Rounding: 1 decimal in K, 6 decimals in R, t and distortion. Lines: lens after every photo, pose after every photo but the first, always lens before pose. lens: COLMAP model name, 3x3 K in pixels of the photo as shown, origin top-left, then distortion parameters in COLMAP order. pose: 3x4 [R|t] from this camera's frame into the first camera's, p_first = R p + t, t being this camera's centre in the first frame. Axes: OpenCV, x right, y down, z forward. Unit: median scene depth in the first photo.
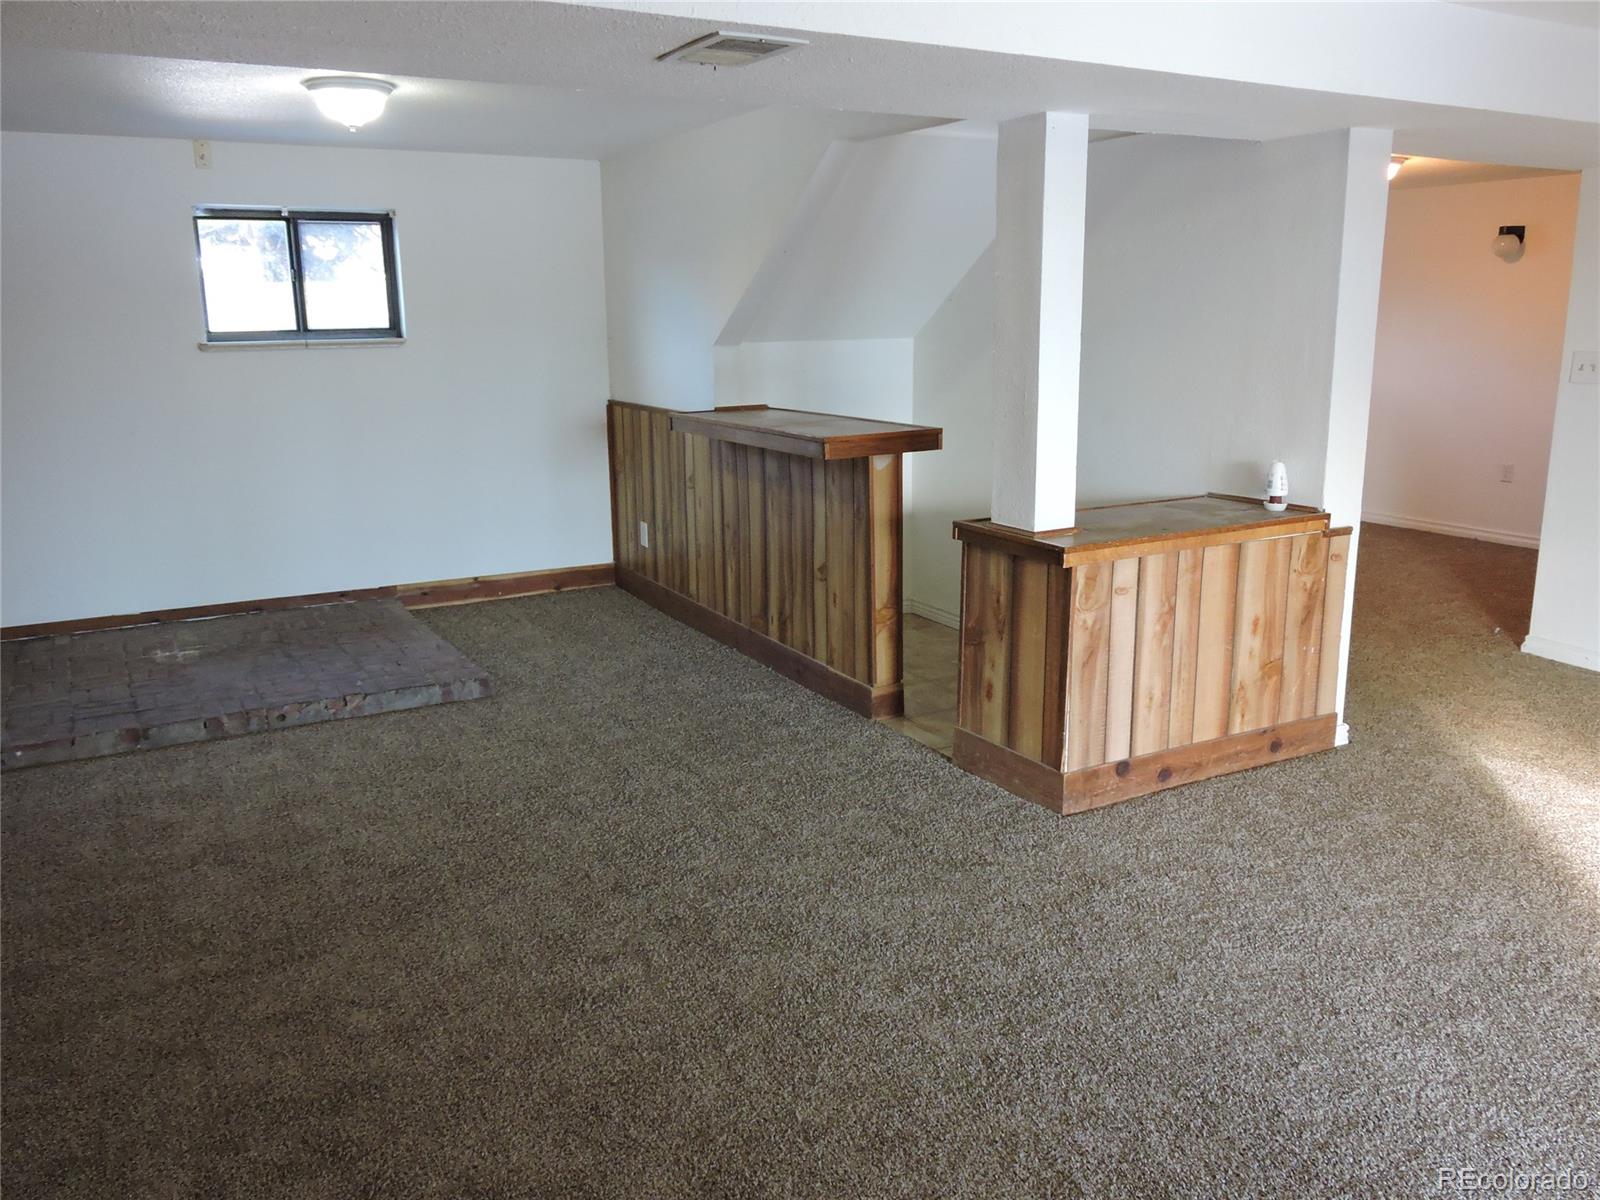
lens RADIAL K [[1273.3, 0, 796.4], [0, 1273.3, 601.3], [0, 0, 1]] dist [0.008520, -0.007890]
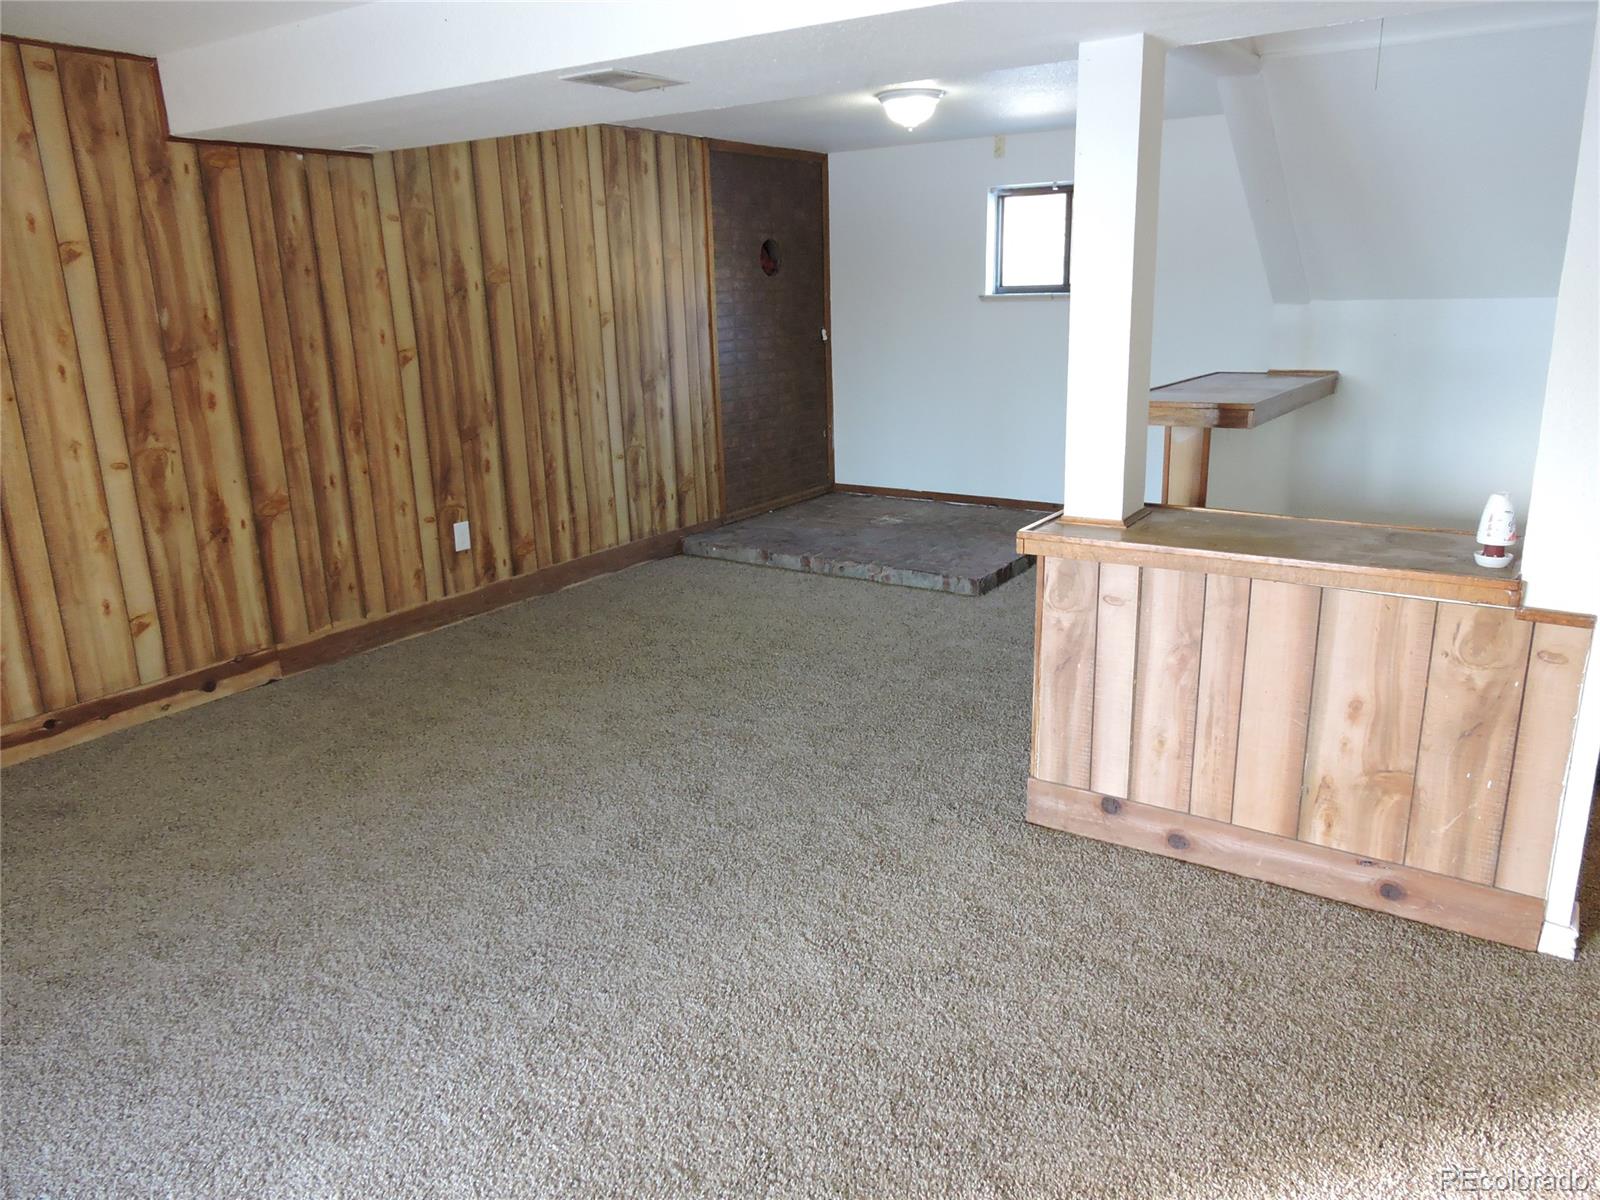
lens RADIAL K [[1160.5, 0, 794.4], [0, 1160.5, 600.9], [0, 0, 1]] dist [0.002457, -0.000256]
pose [[0.438269, 0.236327, -0.867220, 0.771458], [-0.181630, 0.968198, 0.172054, -0.095000], [0.880302, 0.082107, 0.467255, 0.409230]]
